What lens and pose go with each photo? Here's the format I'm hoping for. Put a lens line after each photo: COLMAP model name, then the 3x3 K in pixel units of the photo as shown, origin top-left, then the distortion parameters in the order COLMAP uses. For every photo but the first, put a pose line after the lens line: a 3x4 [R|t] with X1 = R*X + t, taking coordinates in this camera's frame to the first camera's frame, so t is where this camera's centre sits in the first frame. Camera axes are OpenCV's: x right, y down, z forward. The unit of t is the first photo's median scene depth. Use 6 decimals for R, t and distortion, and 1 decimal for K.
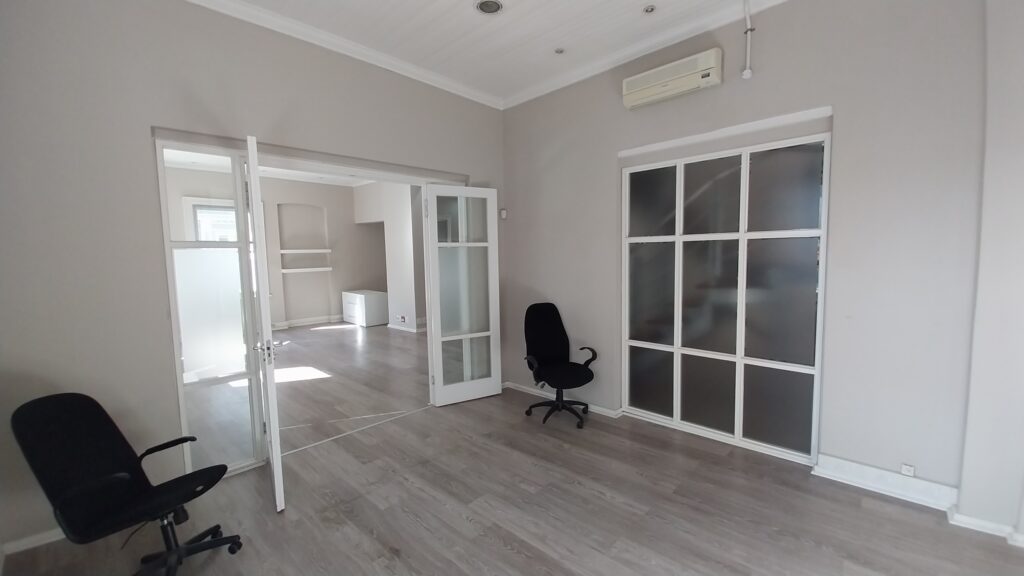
lens RADIAL K [[403.1, 0, 518.2], [0, 403.1, 288.5], [0, 0, 1]] dist [0.036516, -0.021280]
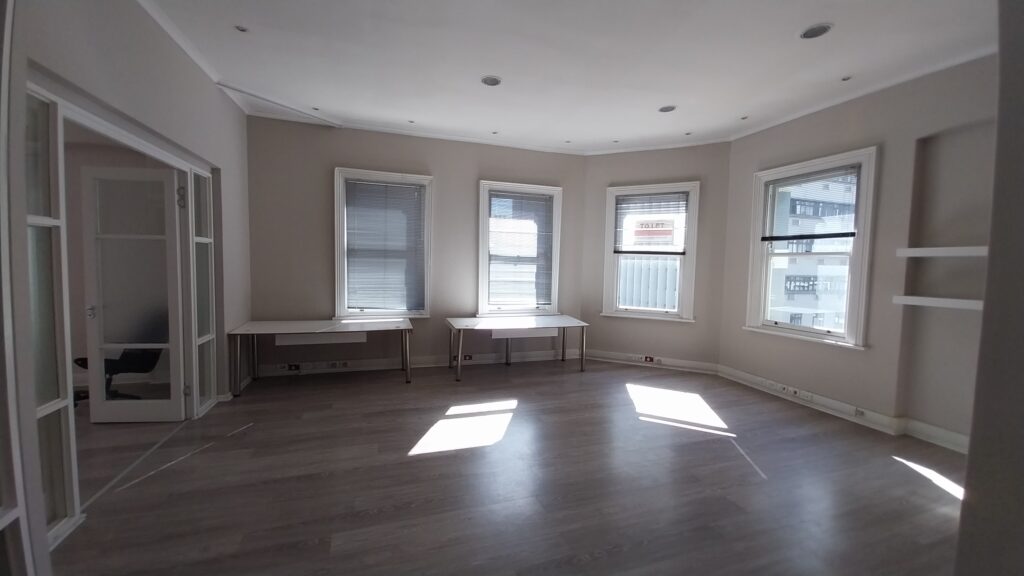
lens RADIAL K [[393.0, 0, 512.0], [0, 393.0, 288.0], [0, 0, 1]] dist [0.034518, 0.000038]
pose [[-0.500627, 0.086448, -0.861336, -0.027384], [-0.064333, 0.988534, 0.136606, -0.128437], [0.863269, 0.123801, -0.489326, 1.285687]]
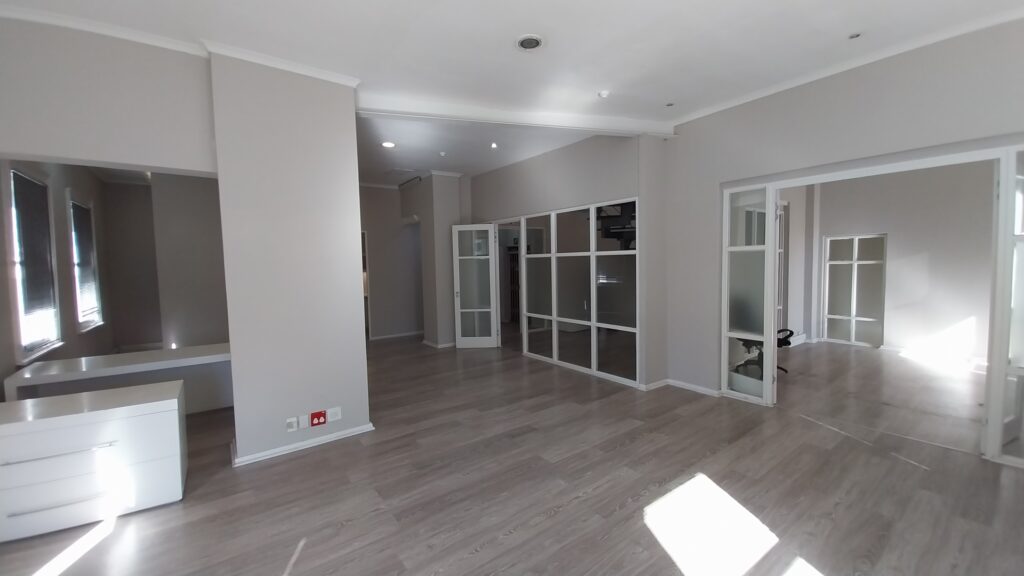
lens RADIAL K [[403.1, 0, 518.2], [0, 403.1, 288.5], [0, 0, 1]] dist [0.036516, -0.021280]
pose [[0.157331, -0.055174, 0.986003, -0.977388], [0.076723, 0.996103, 0.043497, -0.091578], [-0.984561, 0.068805, 0.160951, 1.046251]]
